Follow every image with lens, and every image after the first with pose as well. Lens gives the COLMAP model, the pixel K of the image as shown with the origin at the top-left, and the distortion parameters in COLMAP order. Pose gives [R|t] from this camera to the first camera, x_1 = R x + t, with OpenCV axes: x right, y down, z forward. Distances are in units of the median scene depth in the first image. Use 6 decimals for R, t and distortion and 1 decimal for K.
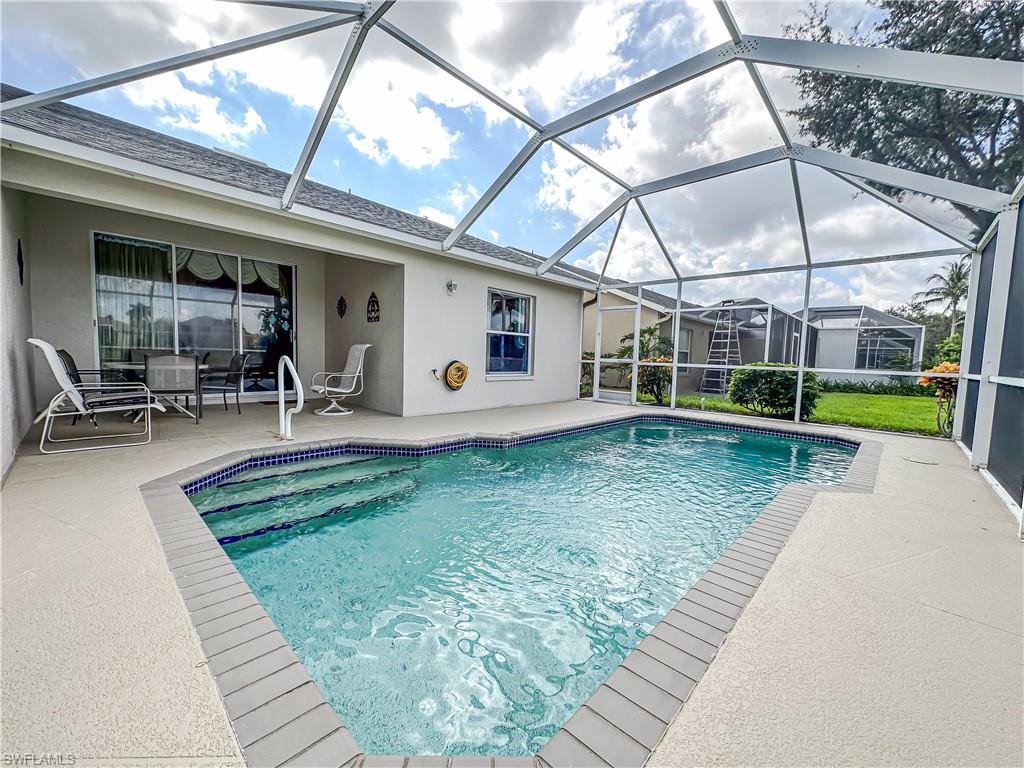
lens RADIAL K [[406.0, 0, 515.0], [0, 406.0, 383.5], [0, 0, 1]] dist [0.001070, -0.000007]
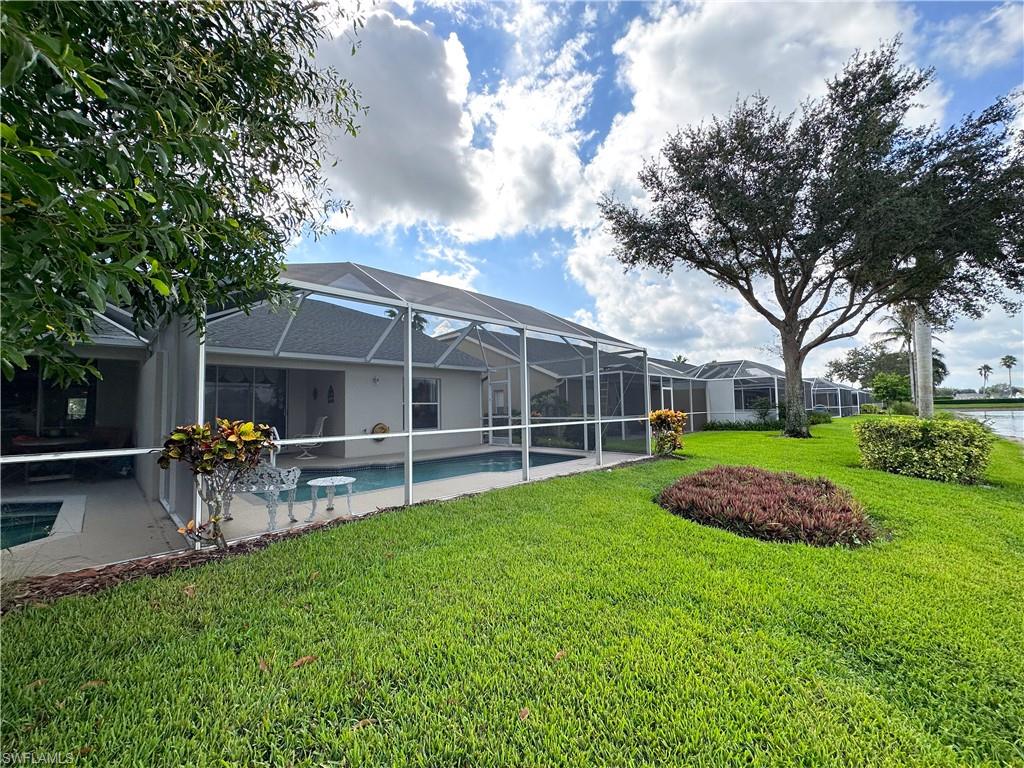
lens RADIAL K [[406.0, 0, 511.2], [0, 406.0, 387.3], [0, 0, 1]] dist [0.001070, -0.000007]
pose [[0.998286, -0.053437, -0.023849, 0.351866], [0.050060, 0.990913, -0.124841, 0.025379], [0.030303, 0.123433, 0.991890, -0.523219]]
